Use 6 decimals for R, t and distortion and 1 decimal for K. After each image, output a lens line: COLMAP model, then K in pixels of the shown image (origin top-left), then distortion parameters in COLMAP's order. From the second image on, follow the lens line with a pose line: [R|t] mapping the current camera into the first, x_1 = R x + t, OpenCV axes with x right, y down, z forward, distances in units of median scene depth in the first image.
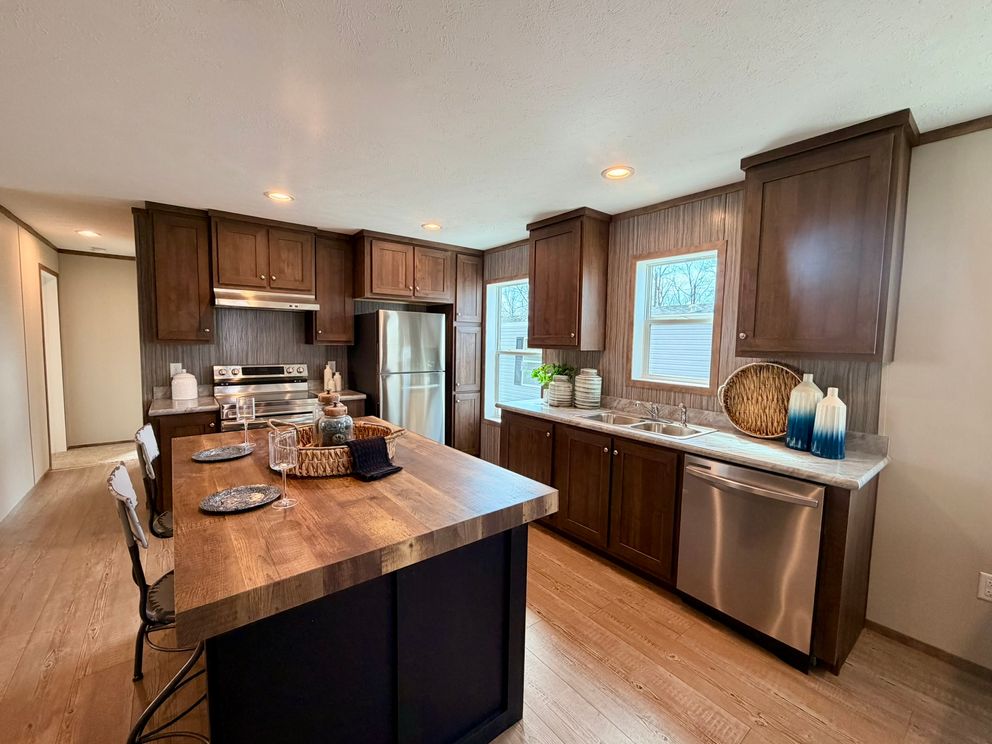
lens RADIAL K [[409.5, 0, 496.1], [0, 409.5, 370.6], [0, 0, 1]] dist [-0.002617, -0.000388]
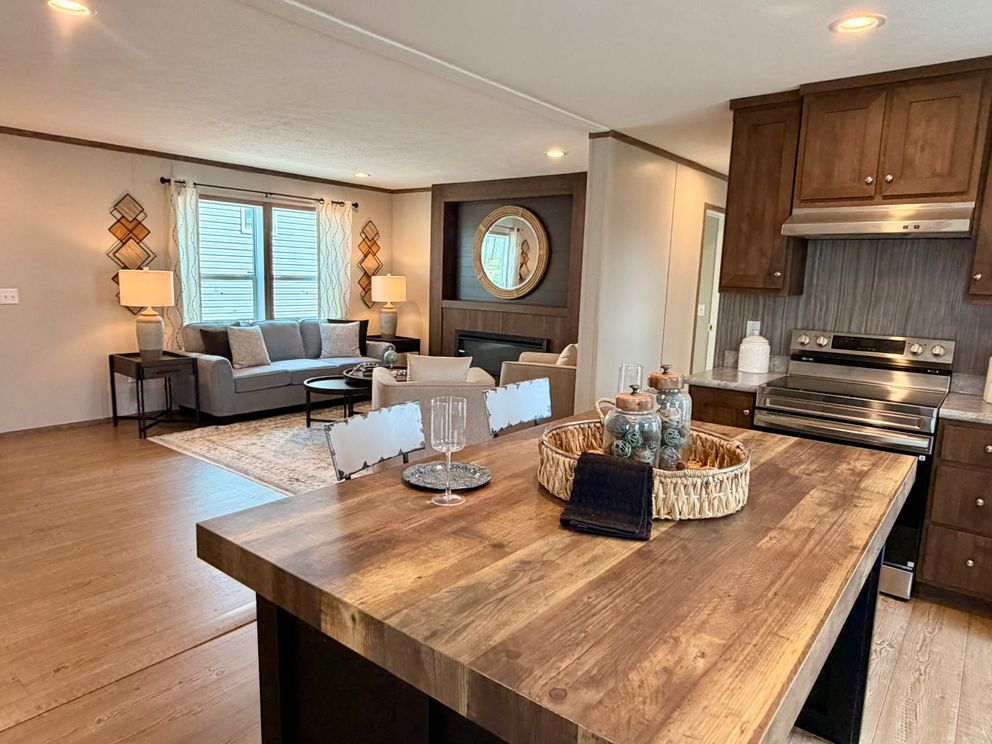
lens RADIAL K [[632.6, 0, 496.0], [0, 632.6, 372.0], [0, 0, 1]] dist [0.003520, 0.002649]
pose [[0.215998, 0.136525, -0.966802, 0.210793], [-0.101479, 0.987953, 0.116840, -0.013724], [0.971106, 0.072873, 0.227250, 0.310962]]
